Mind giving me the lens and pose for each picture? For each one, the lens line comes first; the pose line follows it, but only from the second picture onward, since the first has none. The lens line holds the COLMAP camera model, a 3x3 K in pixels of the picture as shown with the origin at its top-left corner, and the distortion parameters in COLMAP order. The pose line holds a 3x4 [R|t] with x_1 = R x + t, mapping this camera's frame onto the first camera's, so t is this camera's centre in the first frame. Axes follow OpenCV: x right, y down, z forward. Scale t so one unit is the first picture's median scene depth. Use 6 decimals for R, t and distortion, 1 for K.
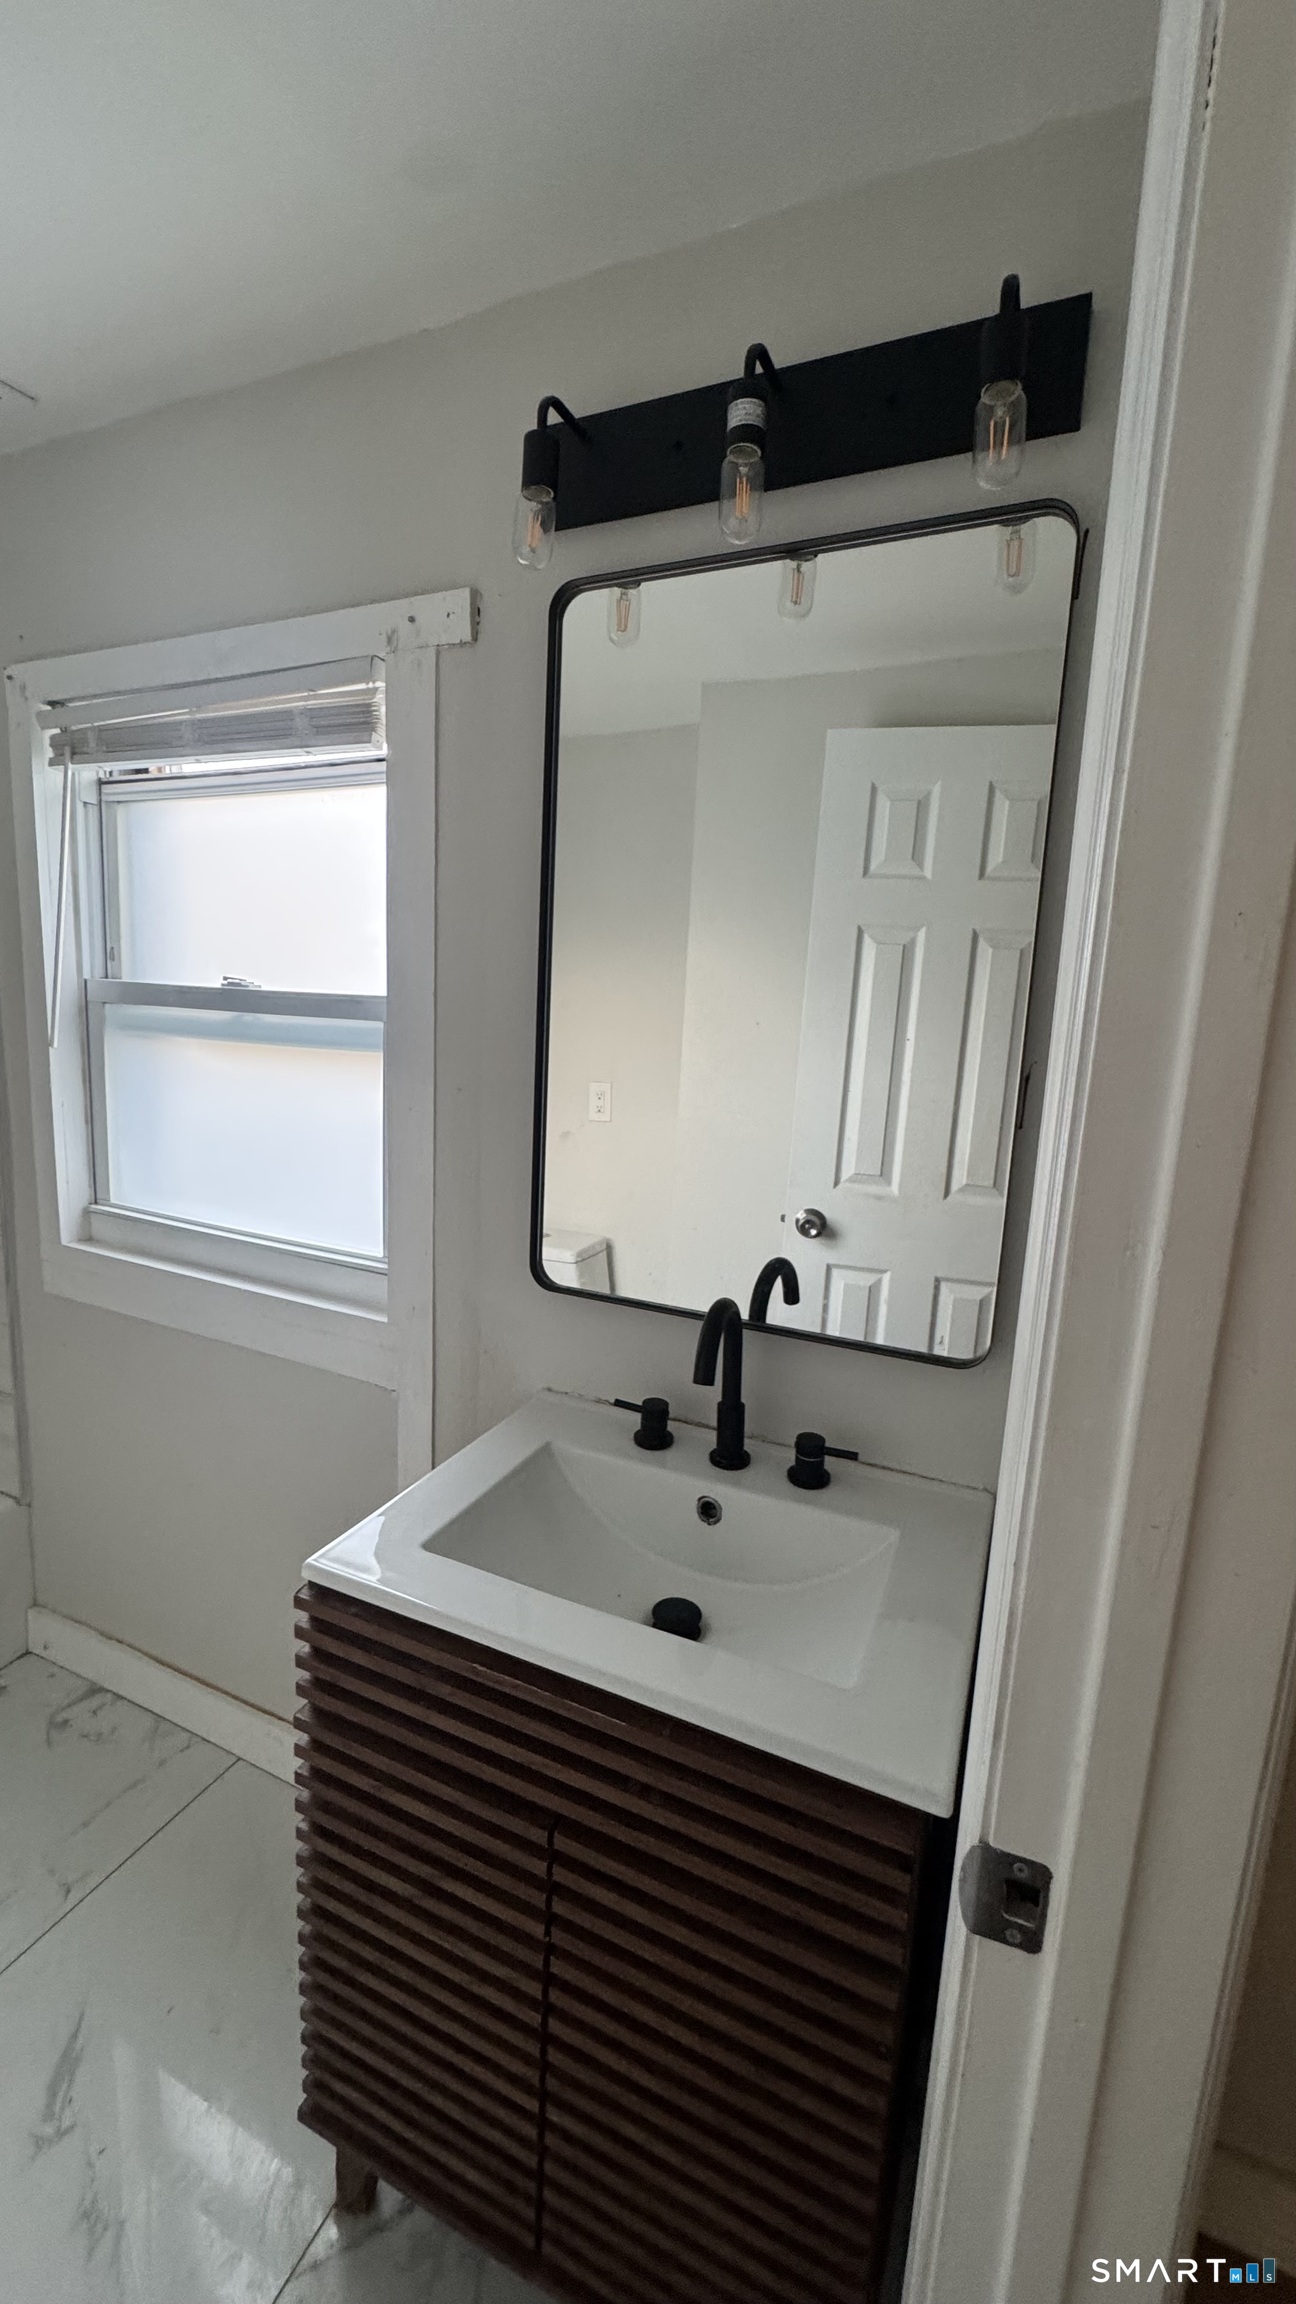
lens RADIAL K [[925.8, 0, 650.2], [0, 925.8, 1156.7], [0, 0, 1]] dist [-0.001096, 0.000099]
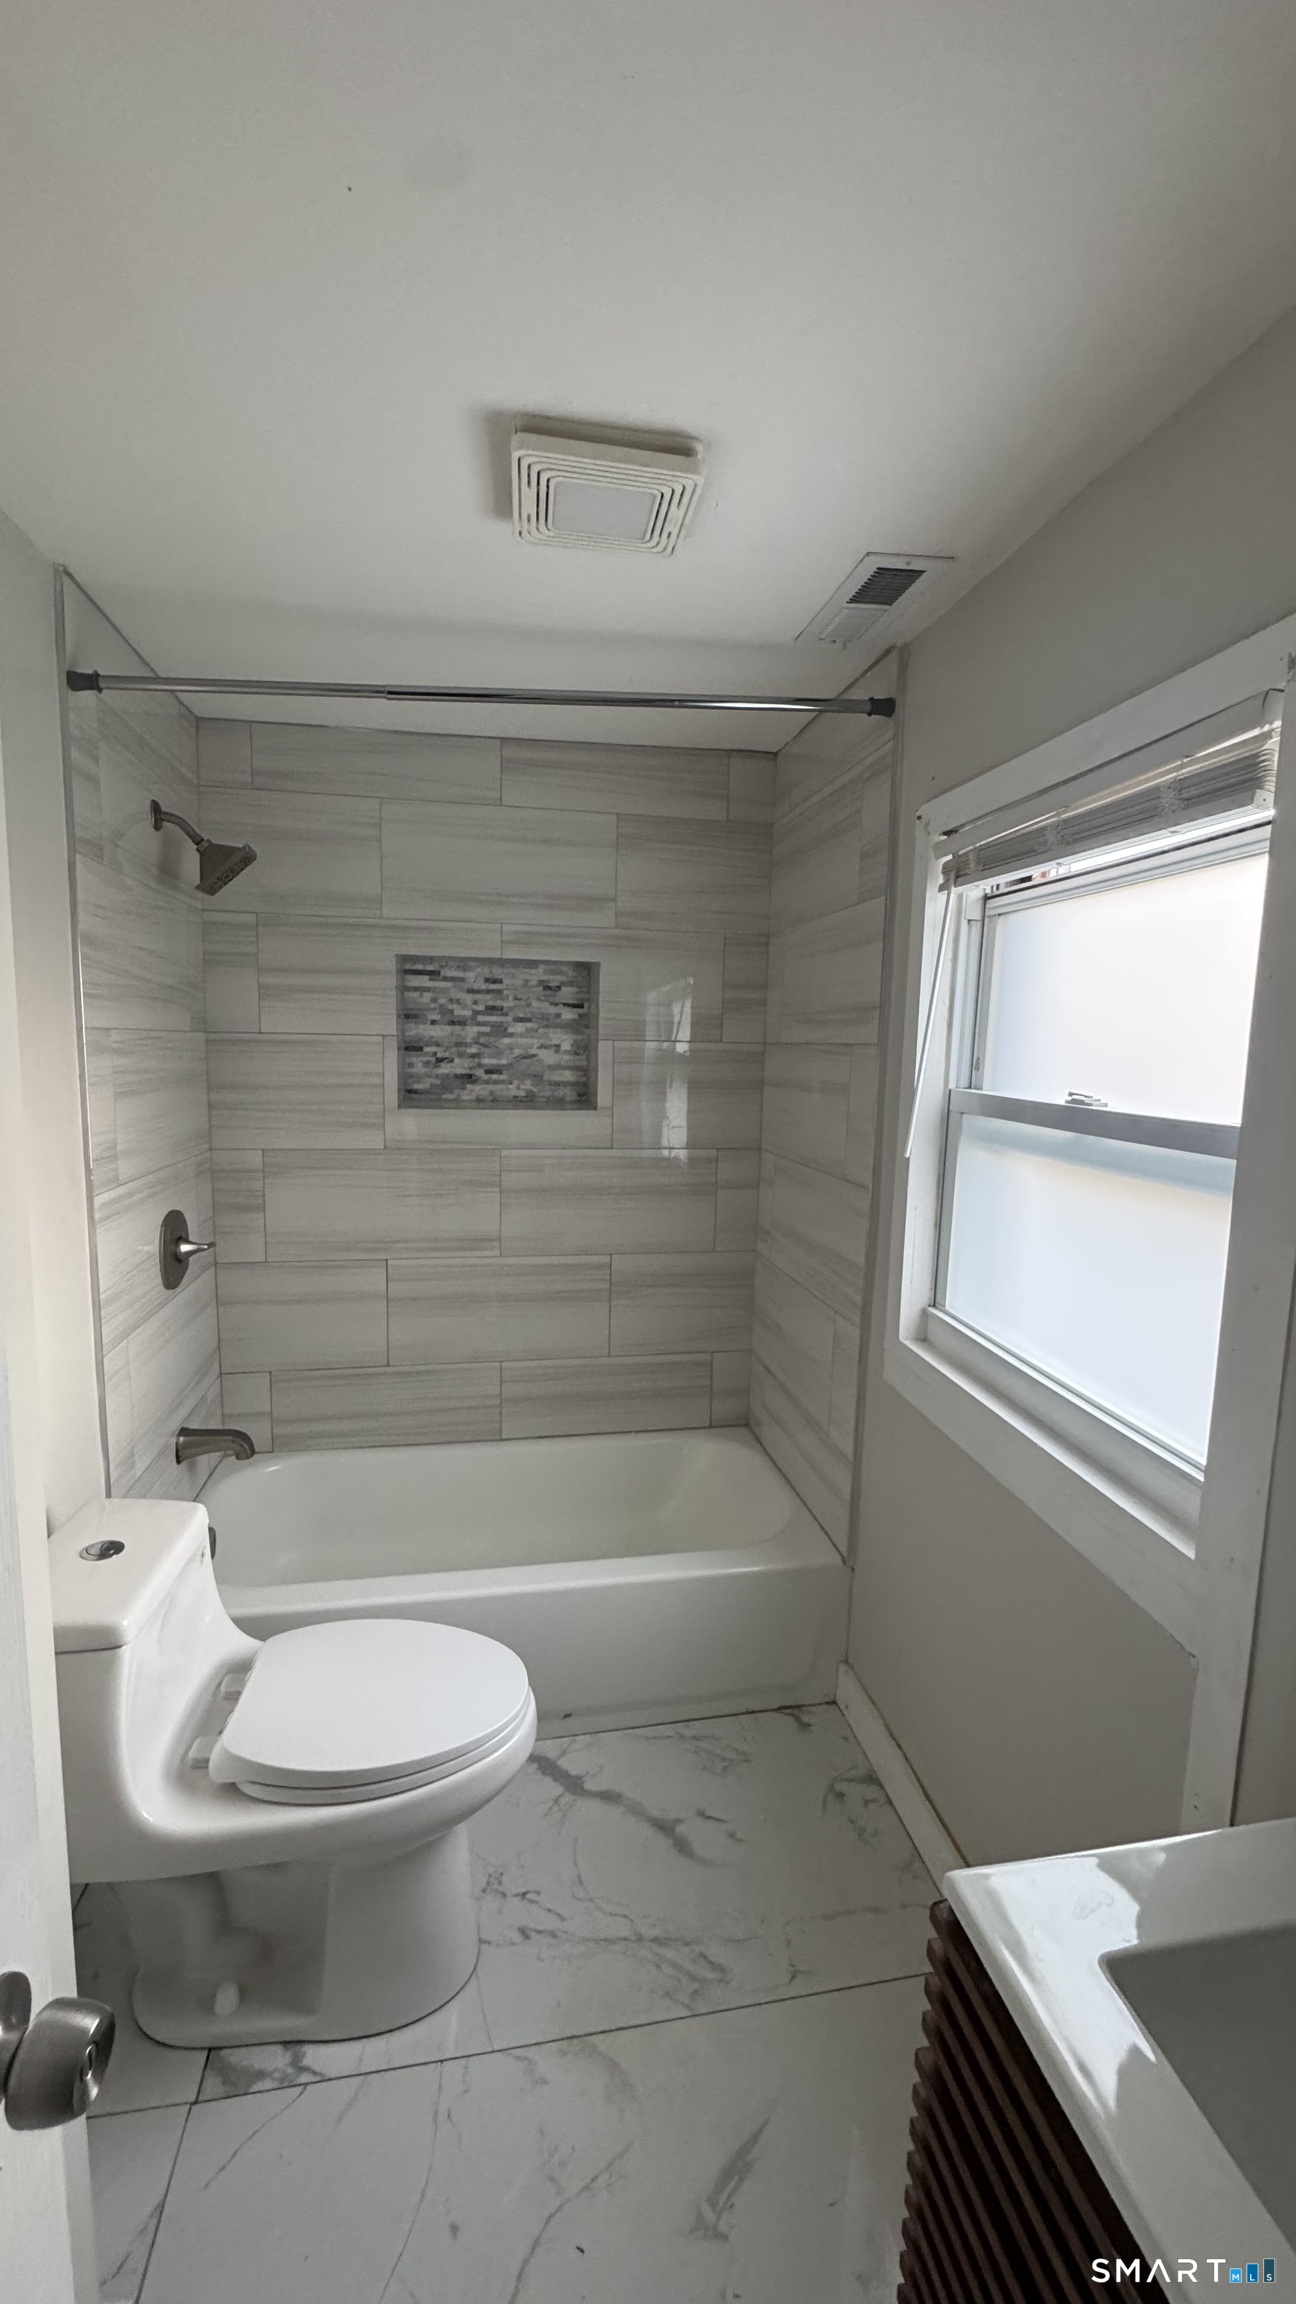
lens RADIAL K [[925.8, 0, 650.2], [0, 925.8, 1156.7], [0, 0, 1]] dist [-0.001096, 0.000099]
pose [[0.570981, 0.074212, -0.817602, 0.046279], [-0.133961, 0.990980, -0.003604, -0.073173], [0.809960, 0.111585, 0.575772, 0.155427]]
